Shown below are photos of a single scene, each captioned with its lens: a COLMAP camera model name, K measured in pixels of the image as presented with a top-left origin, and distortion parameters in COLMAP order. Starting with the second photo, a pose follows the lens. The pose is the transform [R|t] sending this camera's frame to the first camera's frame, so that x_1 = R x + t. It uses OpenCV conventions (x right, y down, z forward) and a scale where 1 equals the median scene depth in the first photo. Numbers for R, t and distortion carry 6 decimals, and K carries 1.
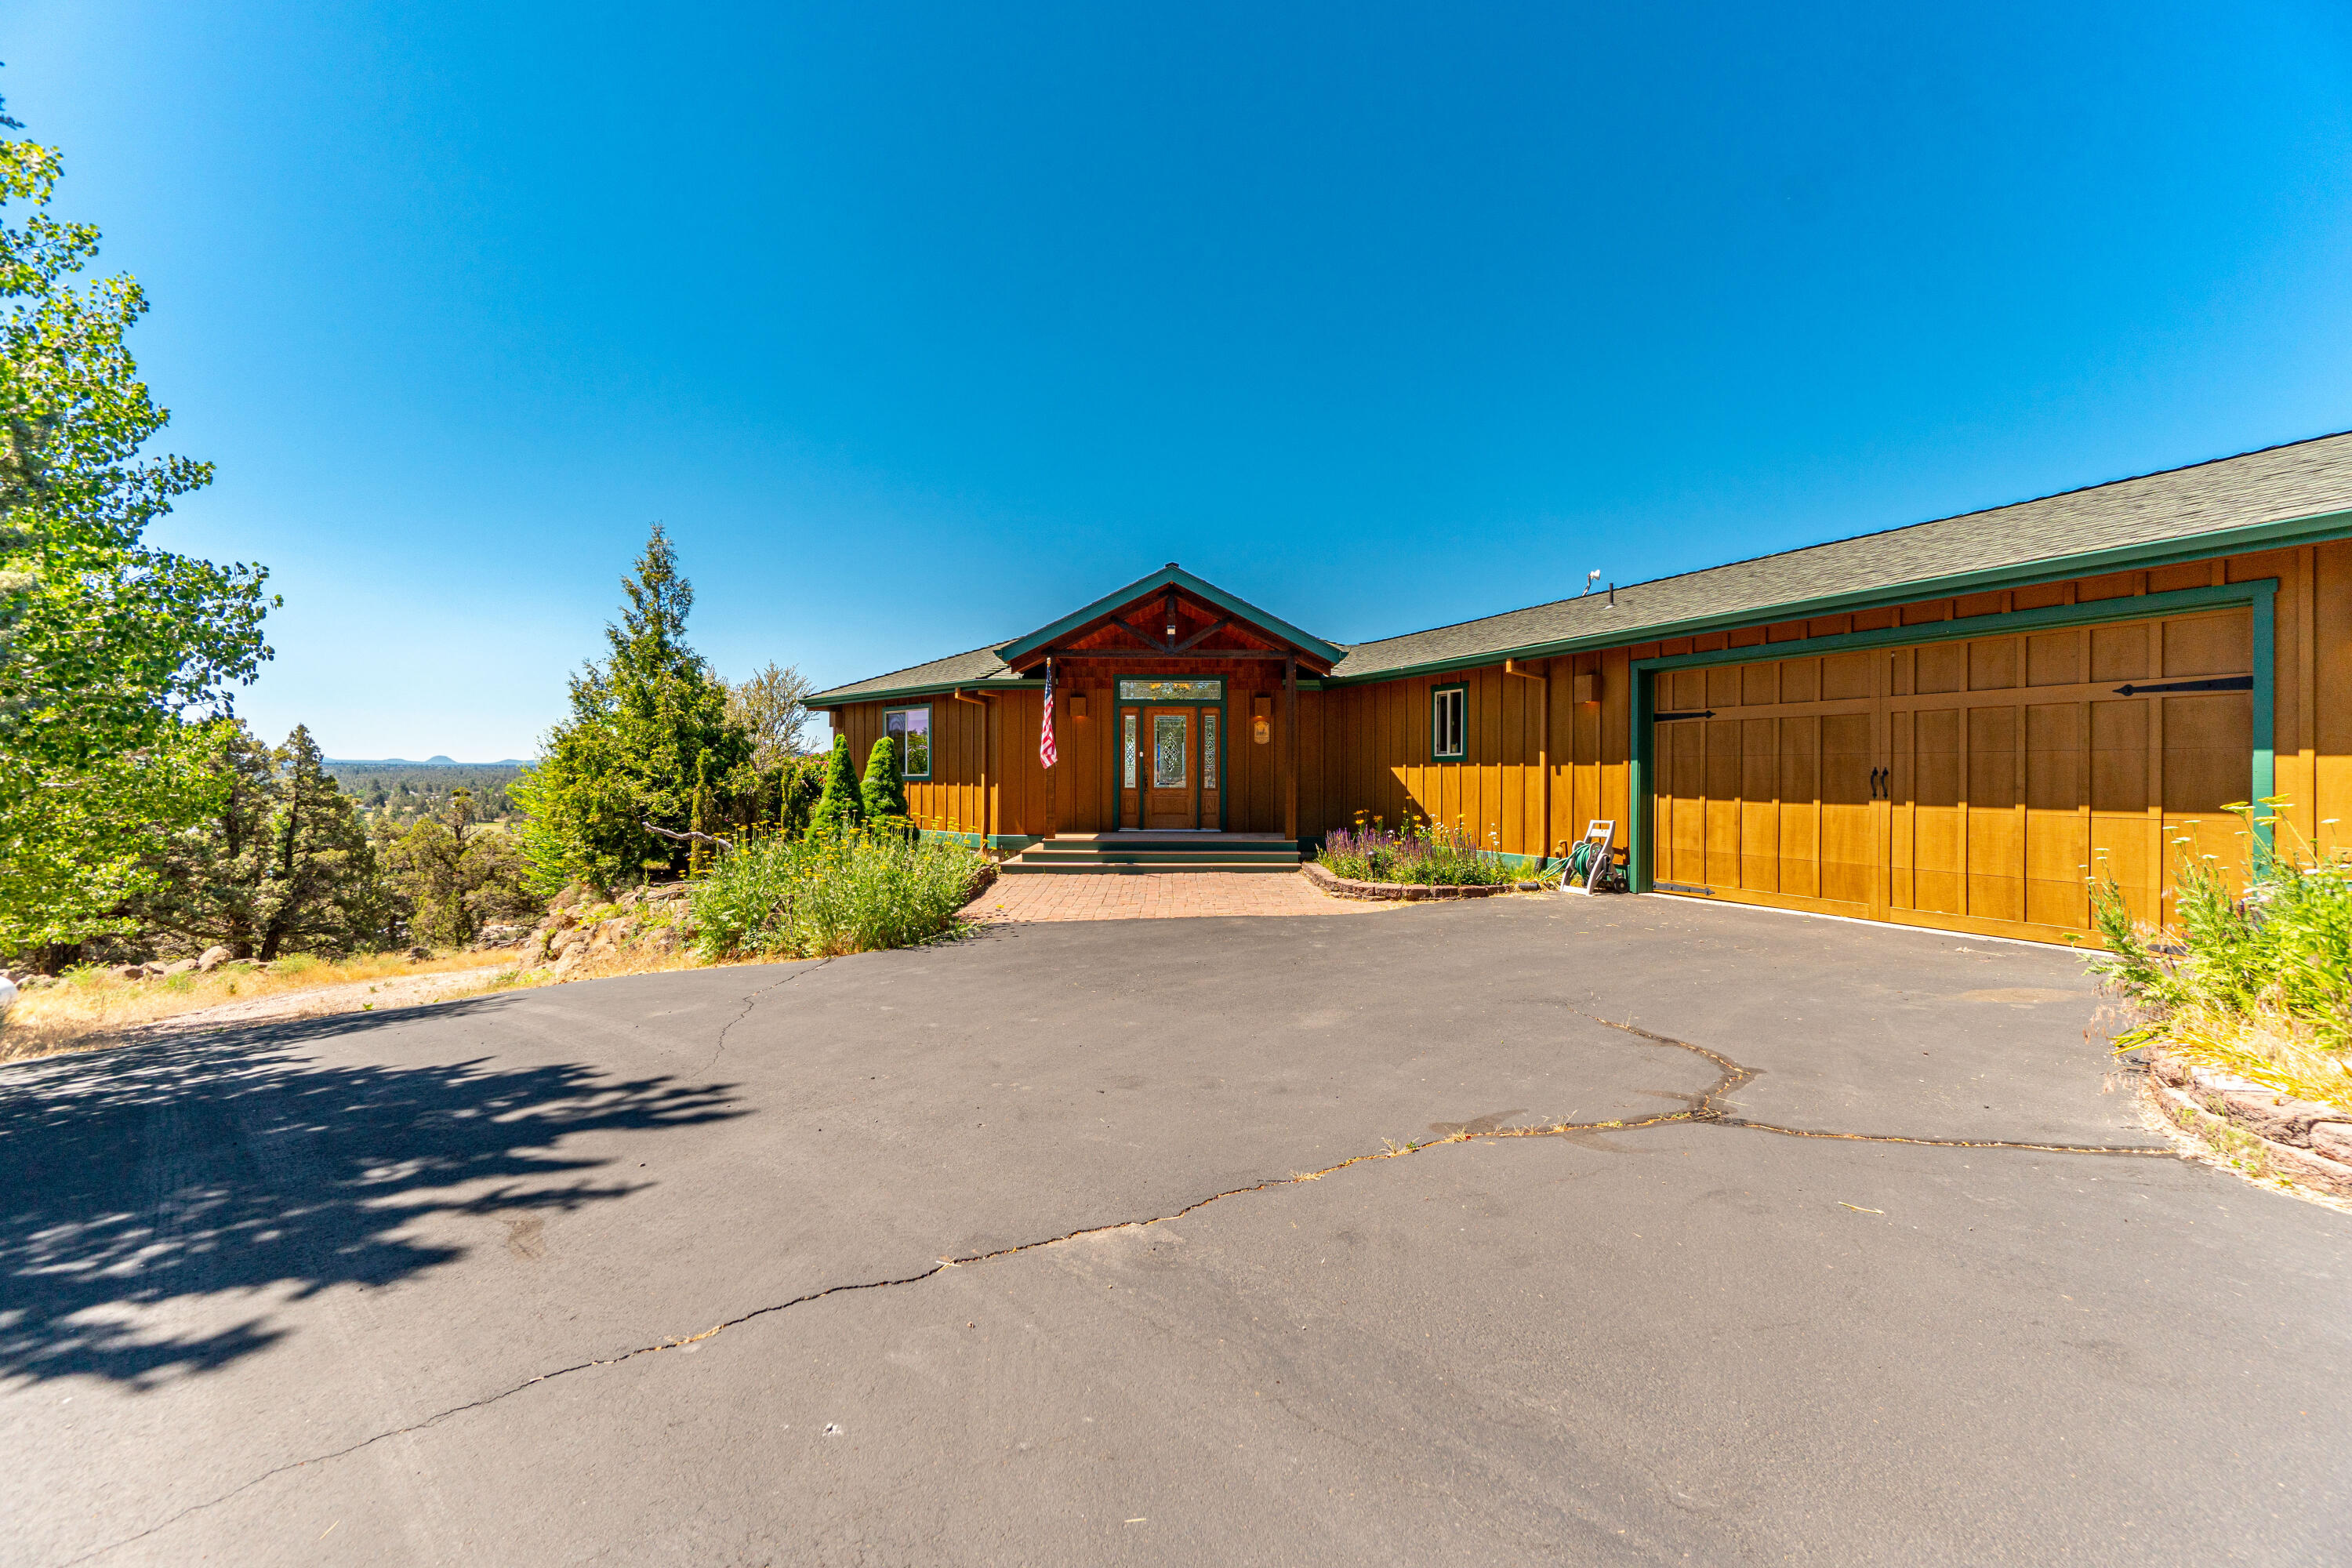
lens RADIAL K [[1030.5, 0, 1190.9], [0, 1030.5, 778.9], [0, 0, 1]] dist [-0.001788, -0.000636]
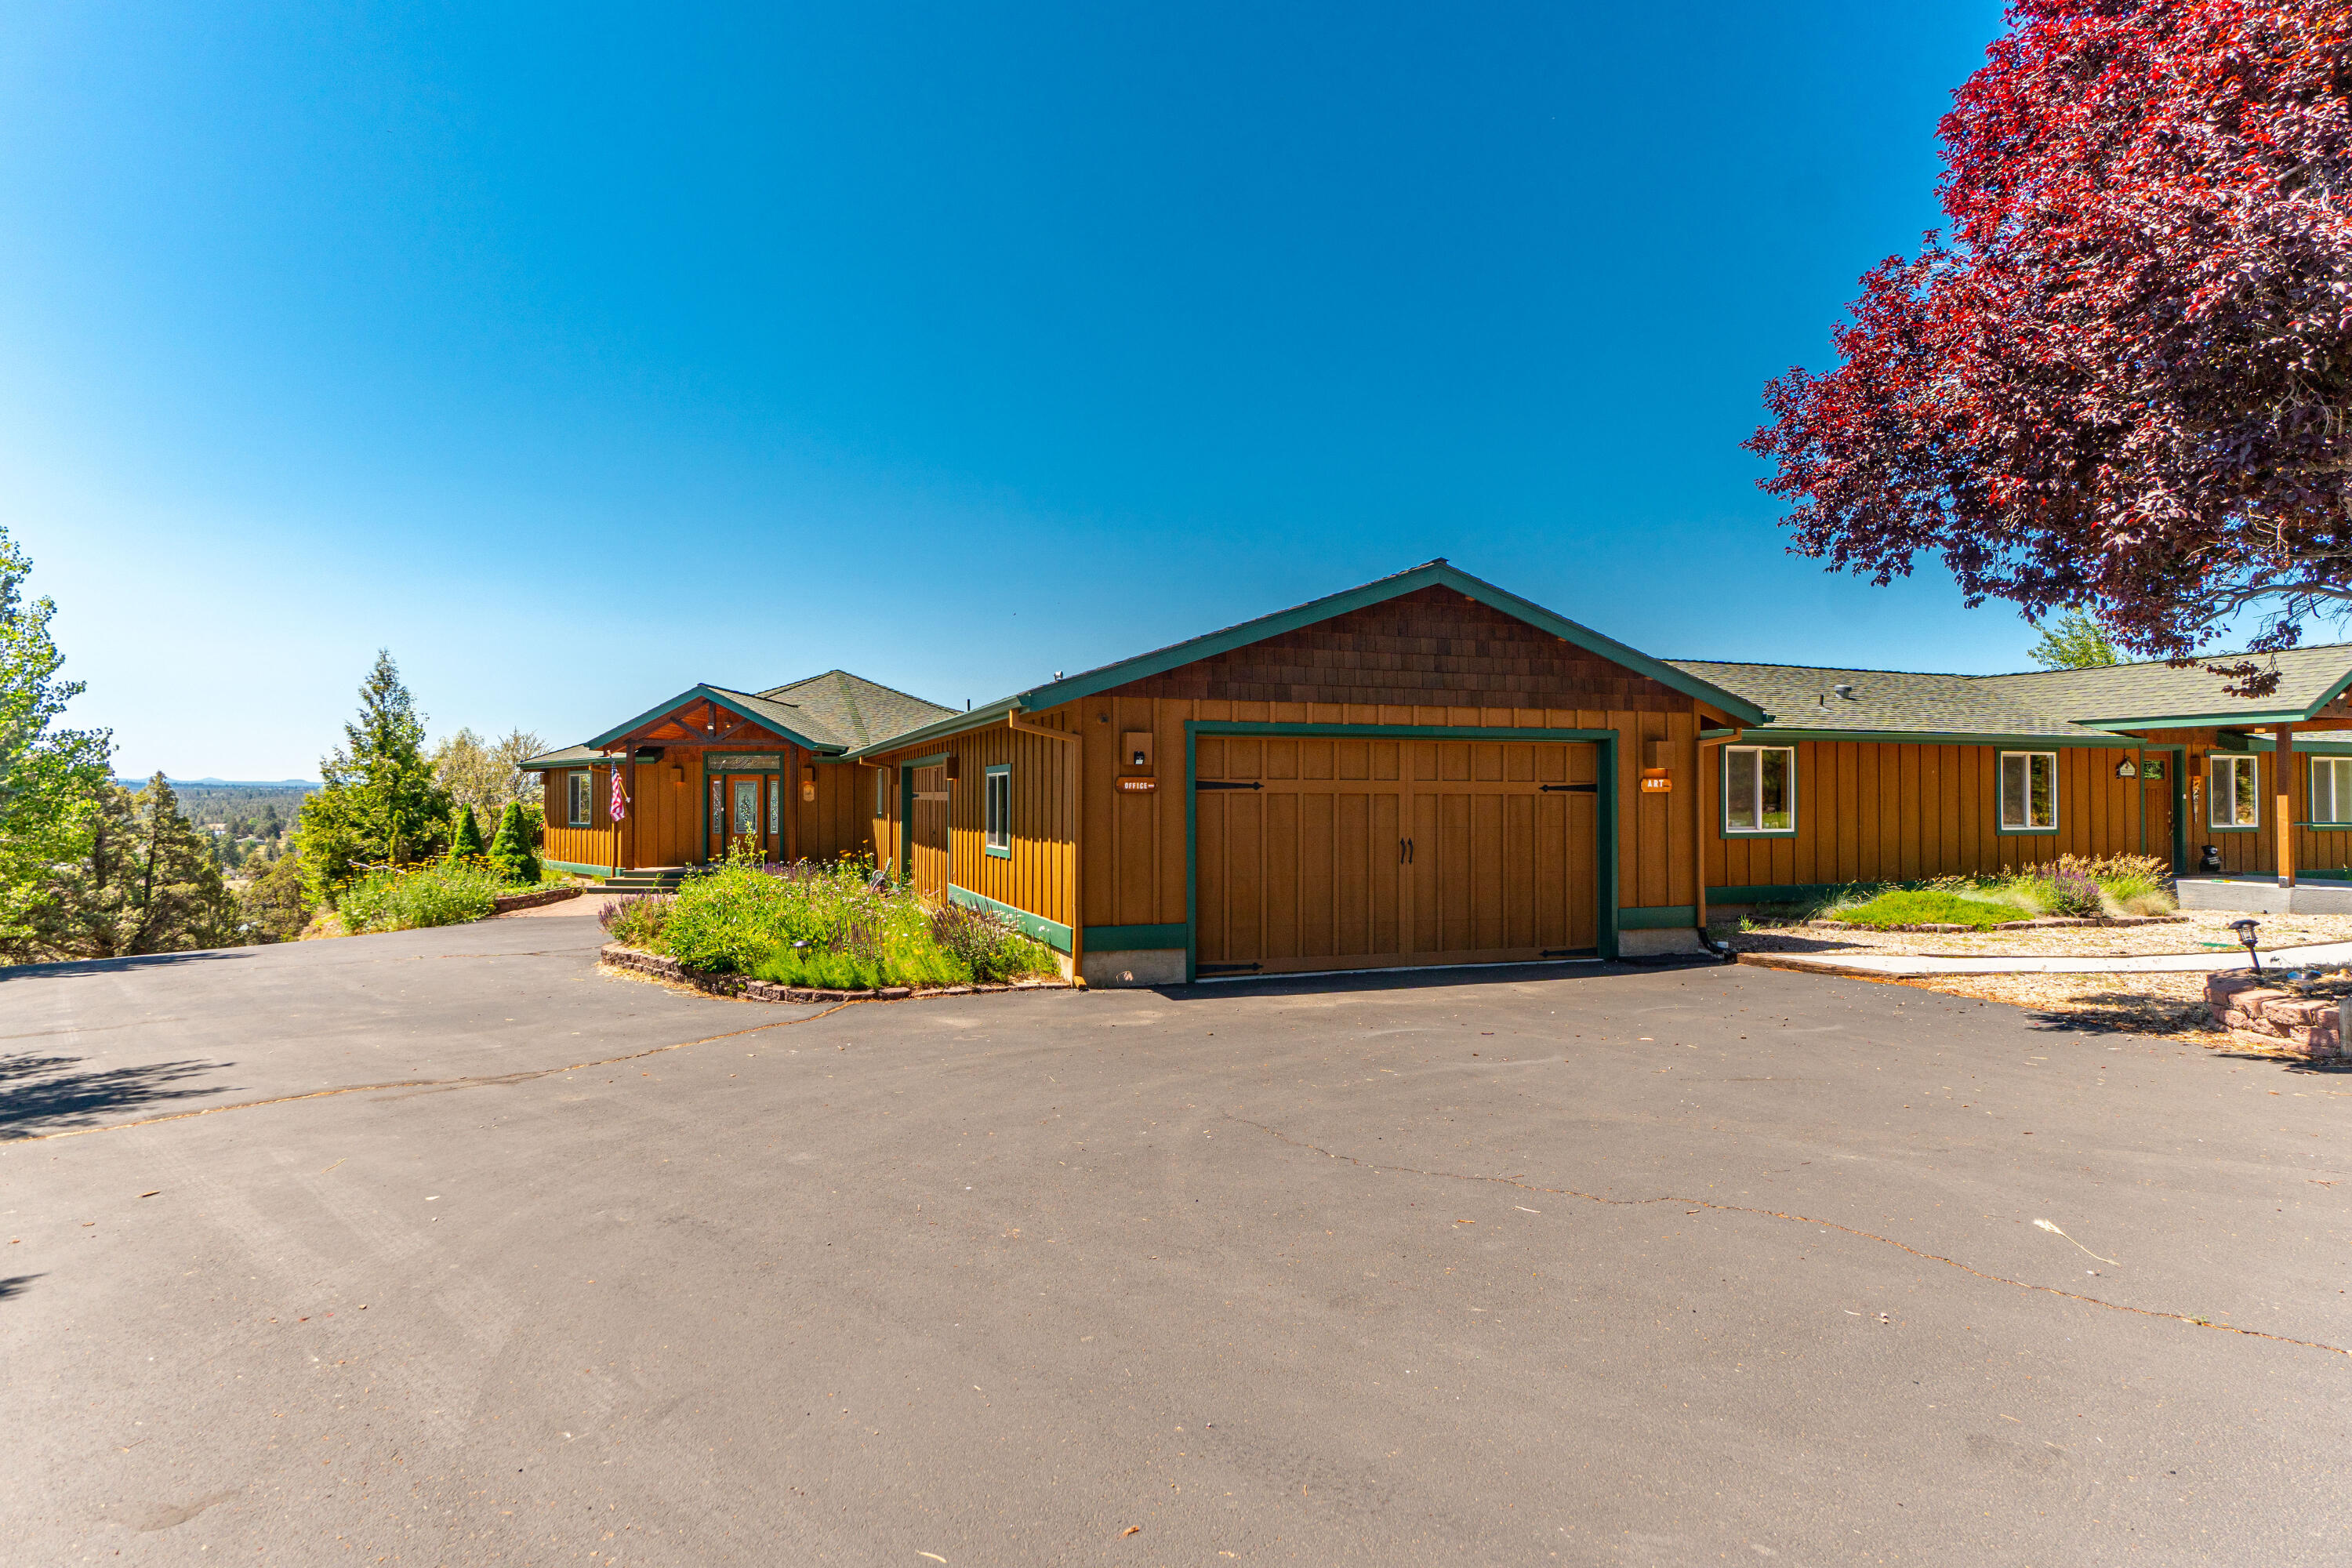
lens RADIAL K [[1287.2, 0, 1176.0], [0, 1287.2, 784.0], [0, 0, 1]] dist [-0.003801, 0.001455]
pose [[0.998447, -0.005157, -0.055475, 0.670028], [0.004421, 0.999901, -0.013384, -0.032518], [0.055538, 0.013118, 0.998370, -0.706126]]
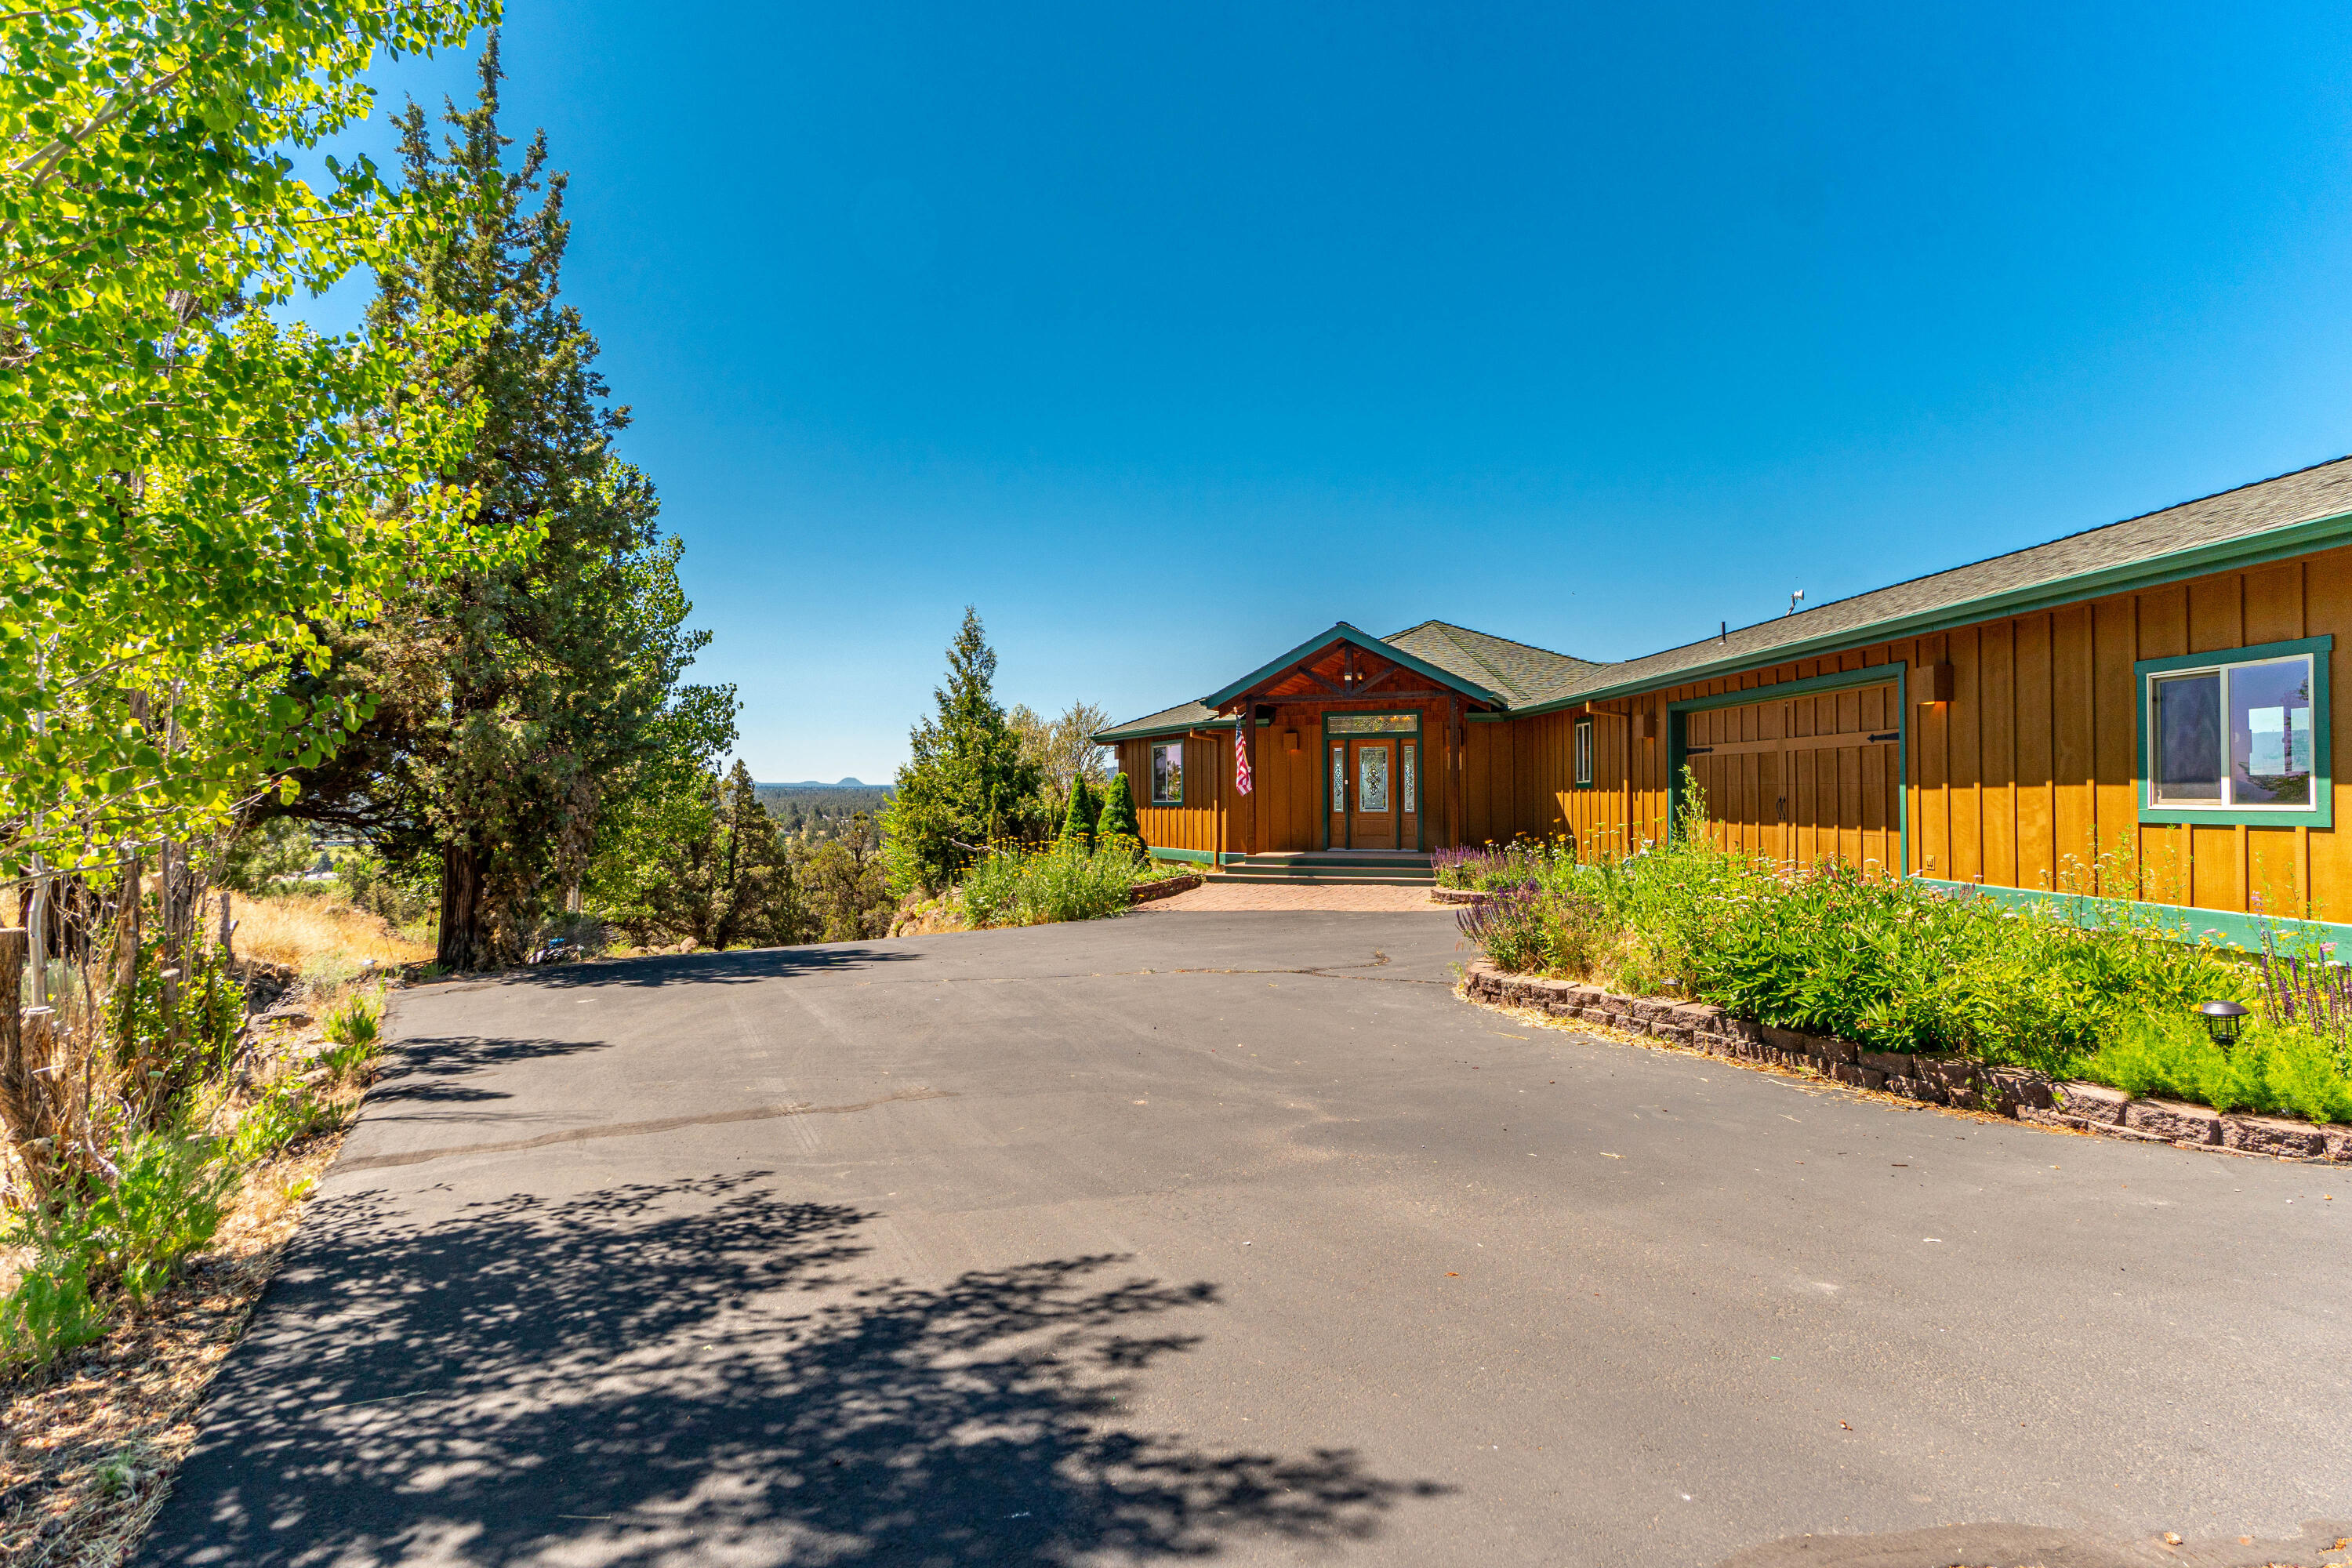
lens RADIAL K [[1287.2, 0, 1176.0], [0, 1287.2, 784.0], [0, 0, 1]] dist [-0.003801, 0.001455]
pose [[0.928136, -0.011001, -0.372078, 0.308159], [0.006935, 0.999901, -0.012263, -0.005910], [0.372176, 0.008802, 0.928121, -0.381187]]
